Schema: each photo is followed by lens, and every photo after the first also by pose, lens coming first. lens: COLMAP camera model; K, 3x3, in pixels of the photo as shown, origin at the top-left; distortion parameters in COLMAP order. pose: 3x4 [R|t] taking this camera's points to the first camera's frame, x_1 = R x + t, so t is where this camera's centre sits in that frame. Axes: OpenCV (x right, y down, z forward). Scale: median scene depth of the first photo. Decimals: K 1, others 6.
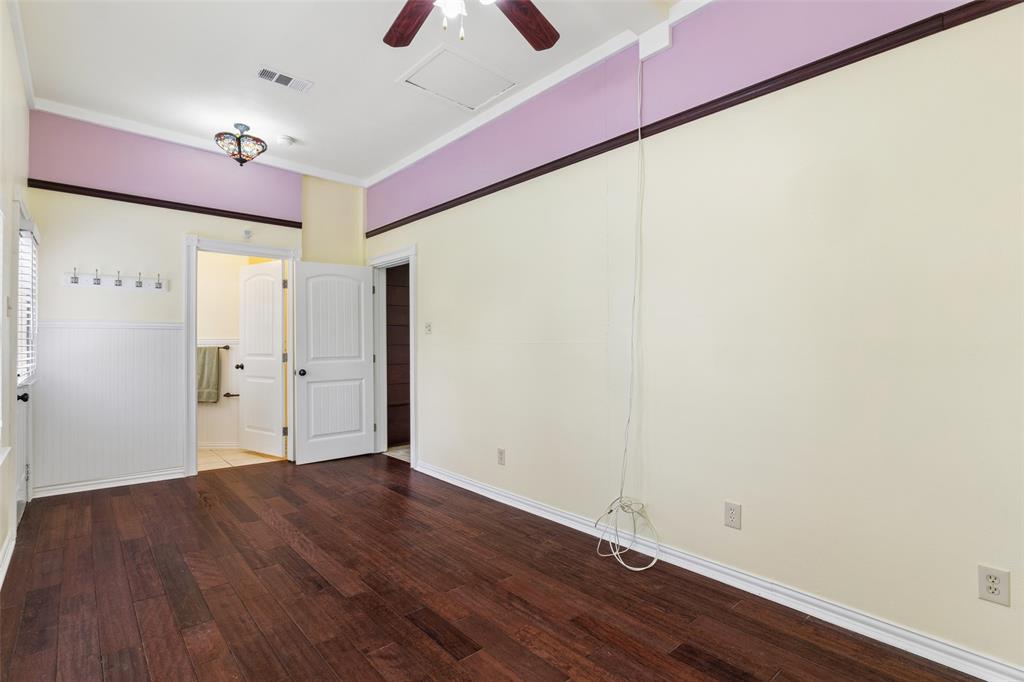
lens RADIAL K [[489.5, 0, 506.0], [0, 489.5, 341.8], [0, 0, 1]] dist [-0.000807, -0.001089]
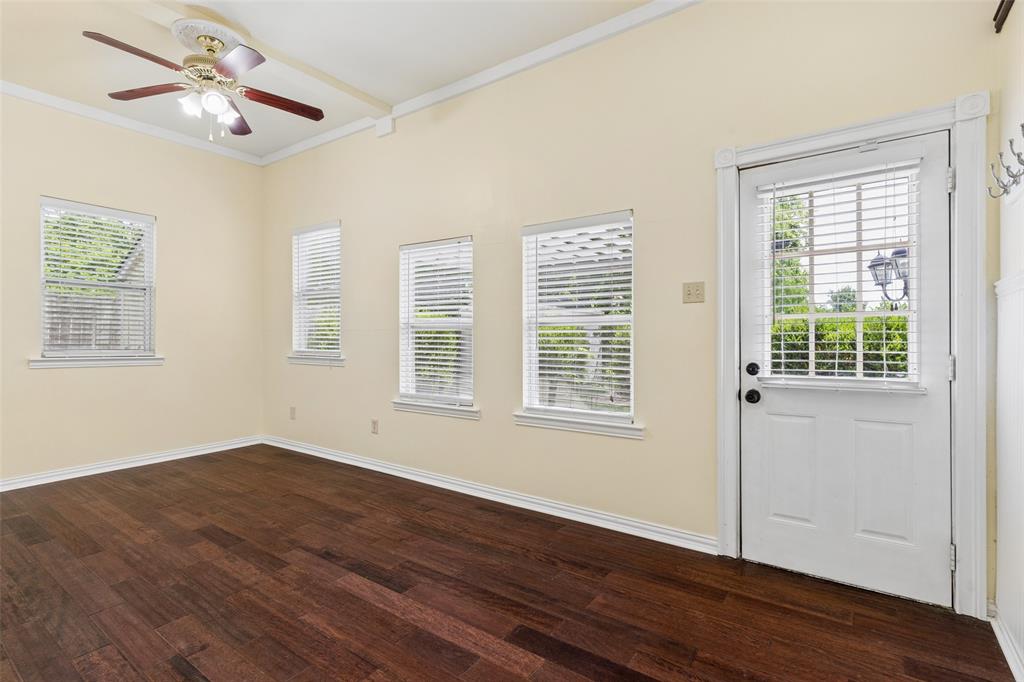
lens RADIAL K [[489.5, 0, 506.0], [0, 489.5, 341.8], [0, 0, 1]] dist [-0.000807, -0.001089]
pose [[-0.974320, -0.001657, -0.225162, -0.479477], [-0.002285, 0.999994, 0.002527, 0.024467], [0.225157, 0.002977, -0.974318, 1.976426]]
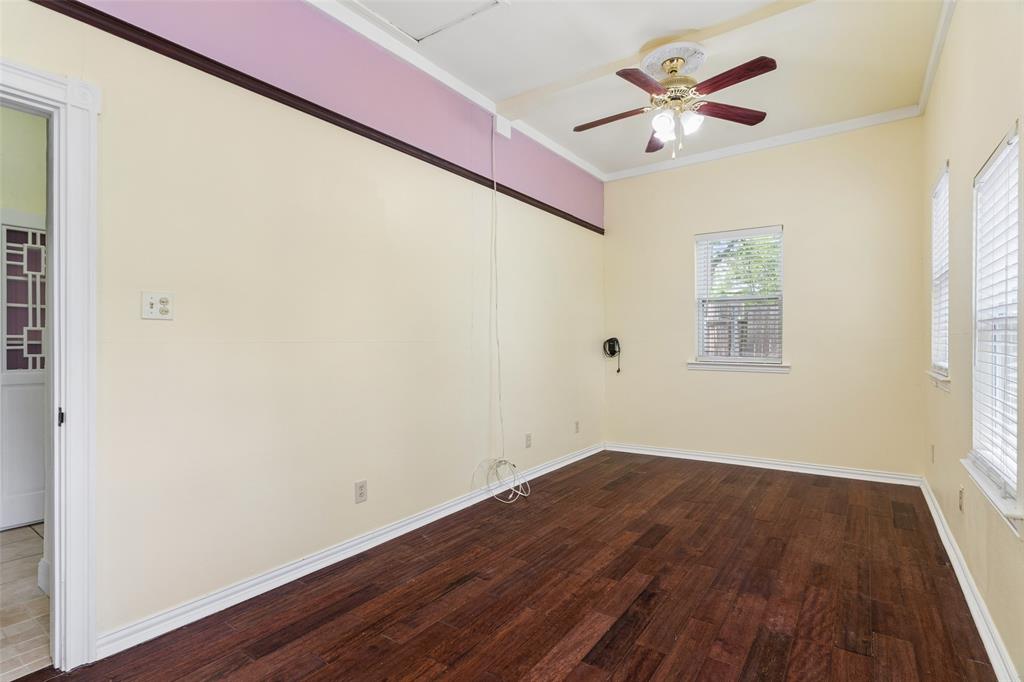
lens RADIAL K [[498.7, 0, 504.4], [0, 498.7, 348.3], [0, 0, 1]] dist [0.001914, 0.000940]
pose [[-0.220935, -0.011937, 0.975216, -1.160711], [-0.001385, 0.999928, 0.011926, 0.006815], [-0.975288, 0.001284, -0.220935, 1.377200]]
